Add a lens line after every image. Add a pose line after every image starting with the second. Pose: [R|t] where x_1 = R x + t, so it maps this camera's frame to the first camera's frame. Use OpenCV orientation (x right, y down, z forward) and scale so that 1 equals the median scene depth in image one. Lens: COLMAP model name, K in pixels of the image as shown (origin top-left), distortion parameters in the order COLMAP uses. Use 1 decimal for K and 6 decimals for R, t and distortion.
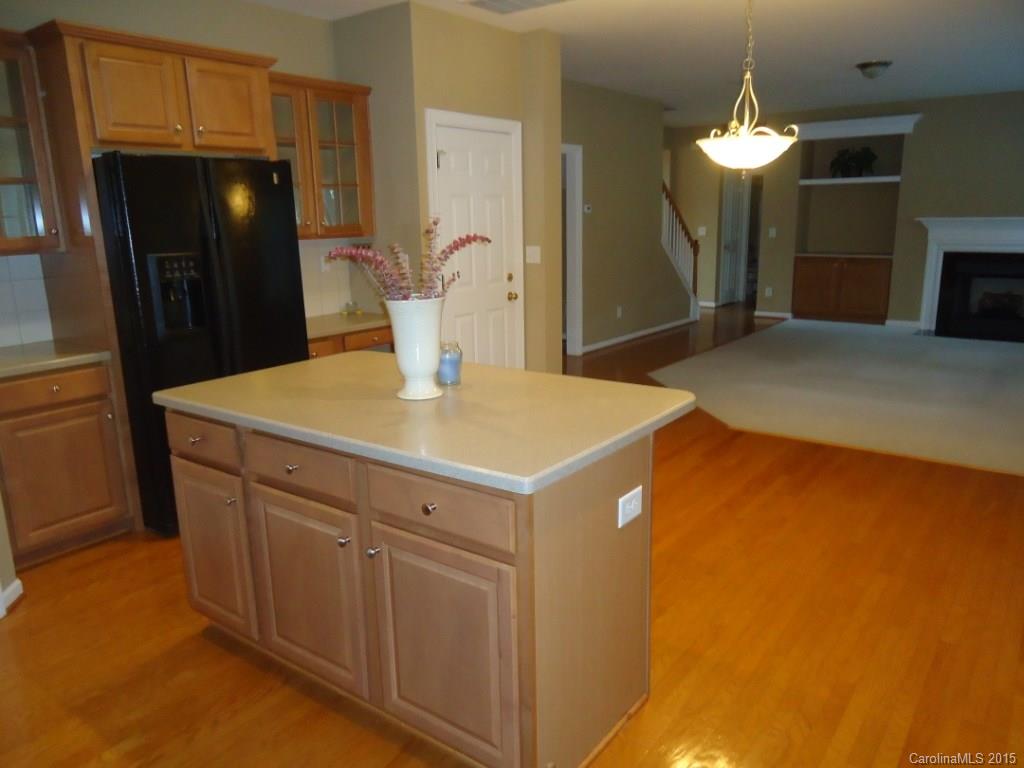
lens RADIAL K [[740.1, 0, 514.4], [0, 740.1, 380.1], [0, 0, 1]] dist [-0.004418, 0.006278]
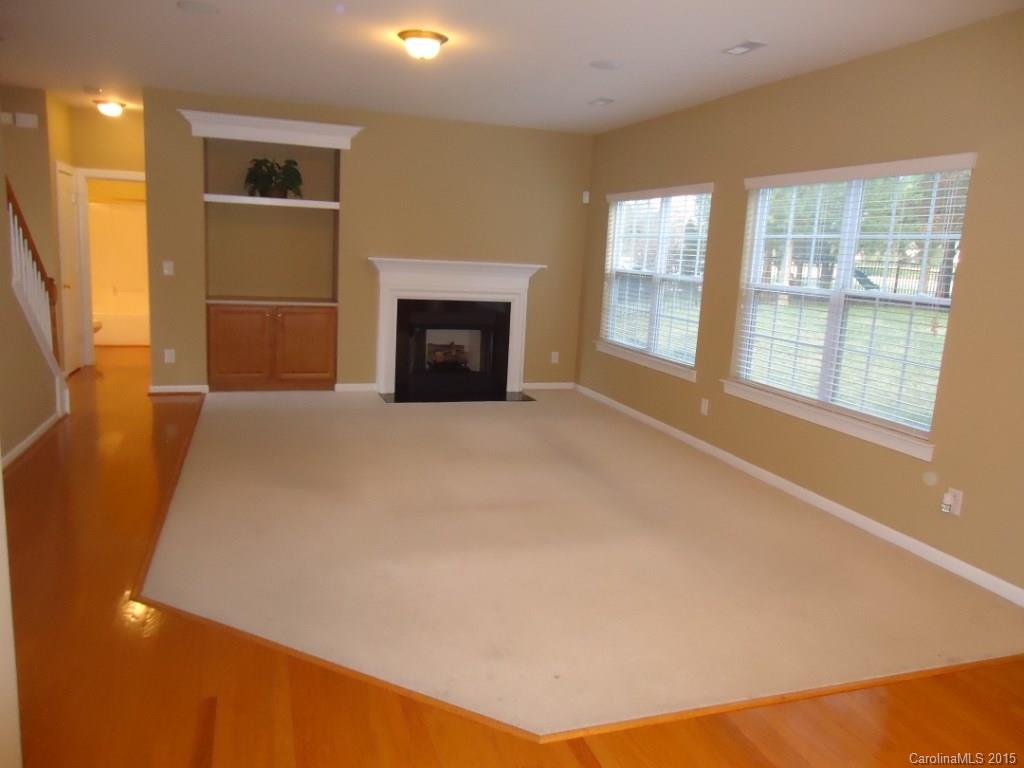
lens RADIAL K [[740.1, 0, 514.4], [0, 740.1, 380.1], [0, 0, 1]] dist [-0.004418, 0.006278]
pose [[0.578436, -0.094313, 0.810257, -0.022426], [0.125471, 0.991760, 0.025867, -0.083927], [-0.806020, 0.086701, 0.585503, 0.396737]]
